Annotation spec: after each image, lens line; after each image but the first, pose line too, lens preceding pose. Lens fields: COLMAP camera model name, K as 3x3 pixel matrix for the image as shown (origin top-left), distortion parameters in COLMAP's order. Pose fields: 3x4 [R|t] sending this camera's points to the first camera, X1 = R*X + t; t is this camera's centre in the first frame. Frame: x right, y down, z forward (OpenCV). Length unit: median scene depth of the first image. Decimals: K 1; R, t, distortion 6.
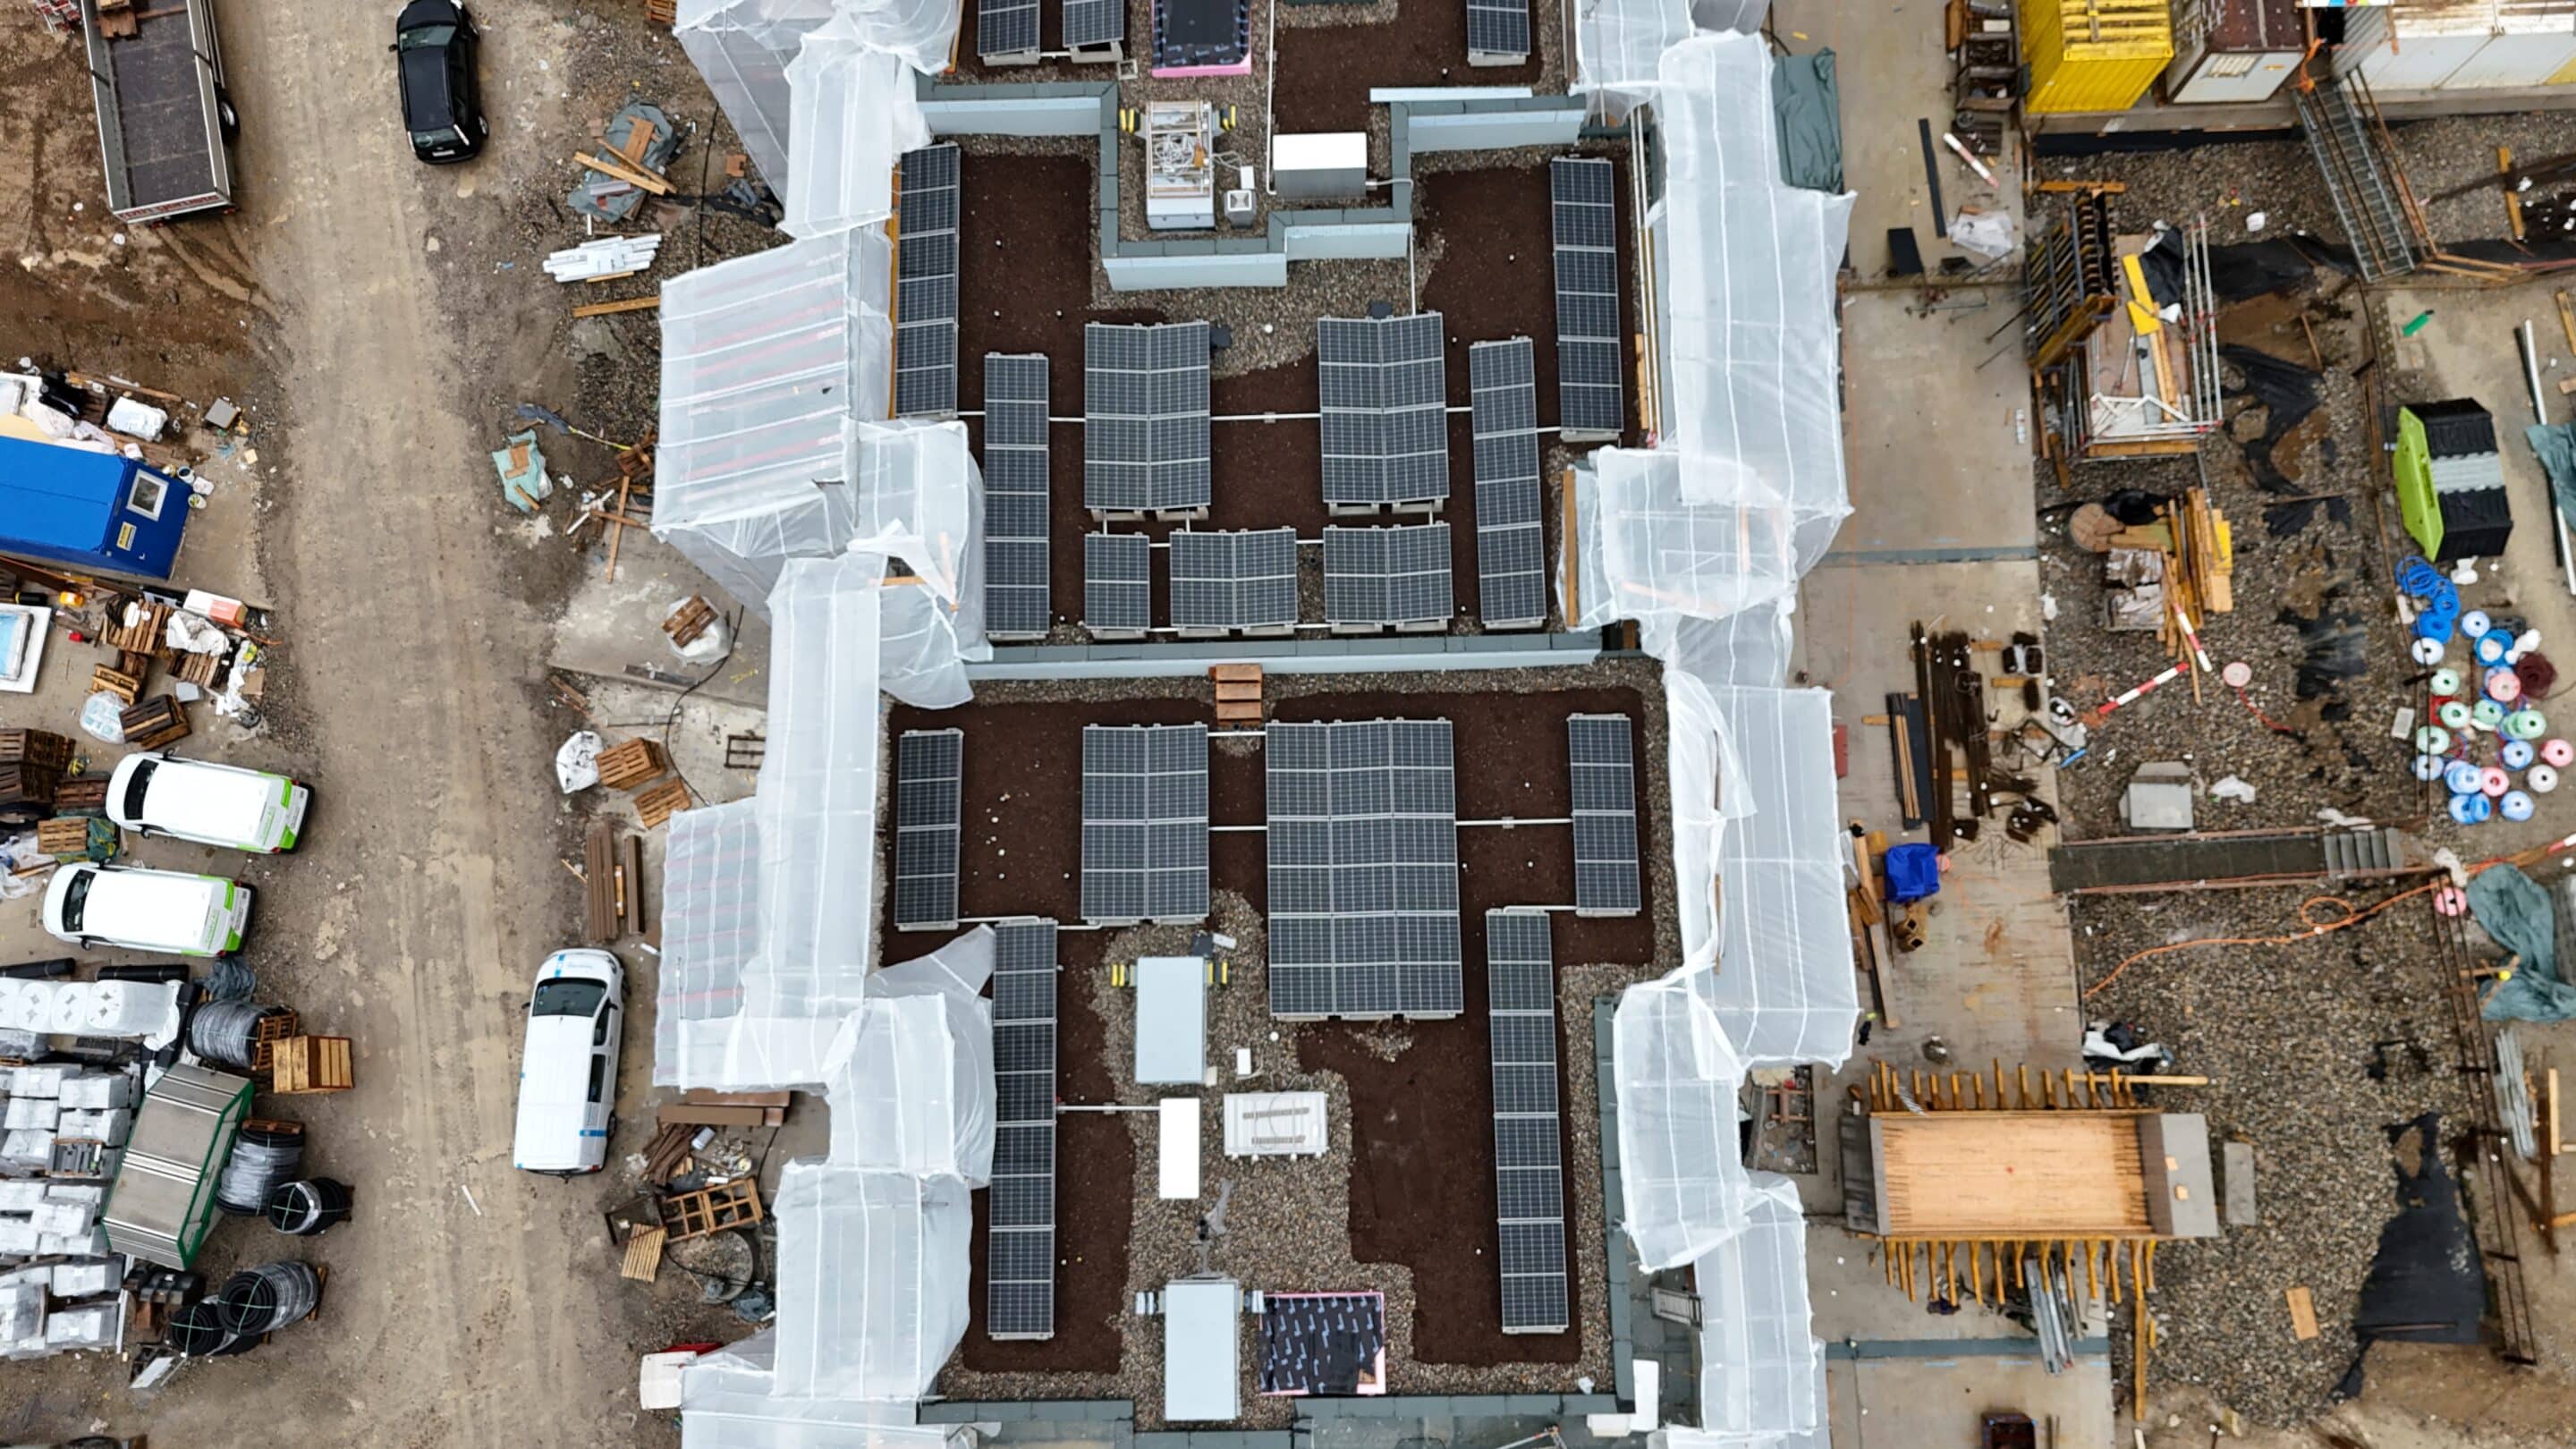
lens RADIAL K [[1718.9, 0, 1307.9], [0, 1718.9, 736.4], [0, 0, 1]] dist [0.099641, -0.087453]
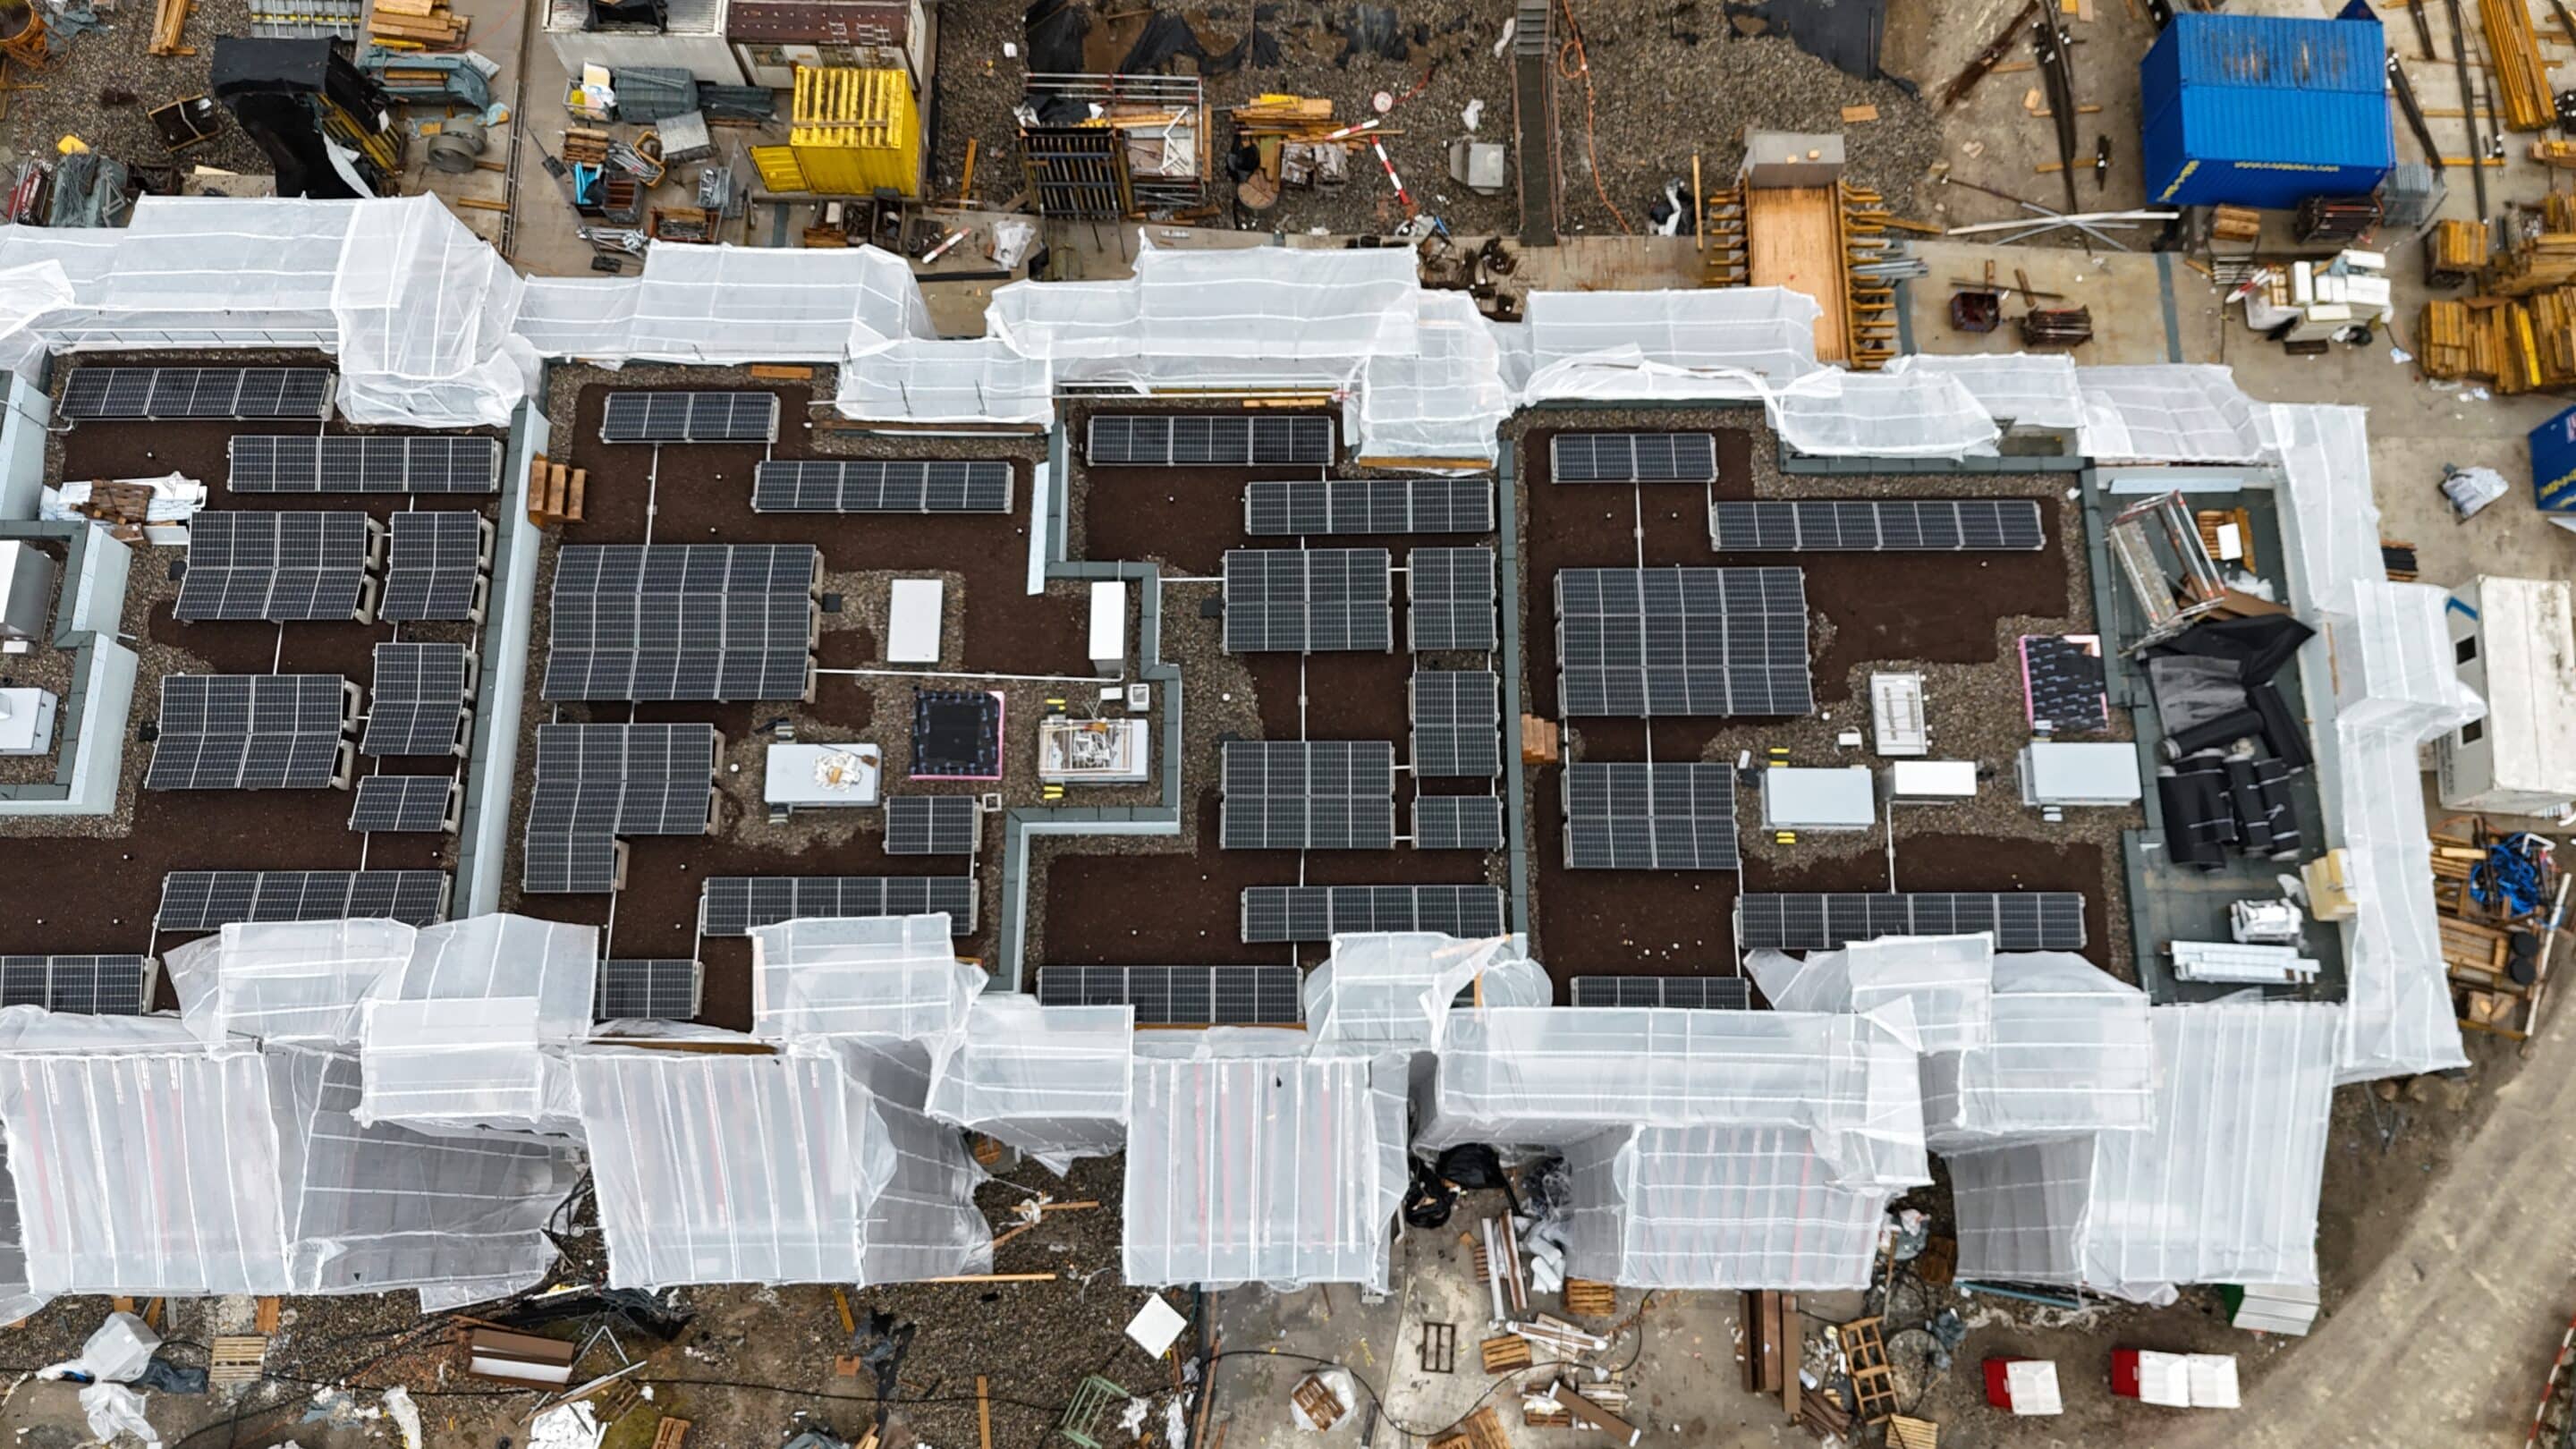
lens RADIAL K [[1739.0, 0, 1267.0], [0, 1739.0, 788.3], [0, 0, 1]] dist [0.094229, -0.089964]
pose [[0.019430, -0.963121, 0.268365, -0.303856], [0.983602, 0.066550, 0.167623, -0.310474], [-0.179301, 0.260707, 0.948622, -0.066269]]
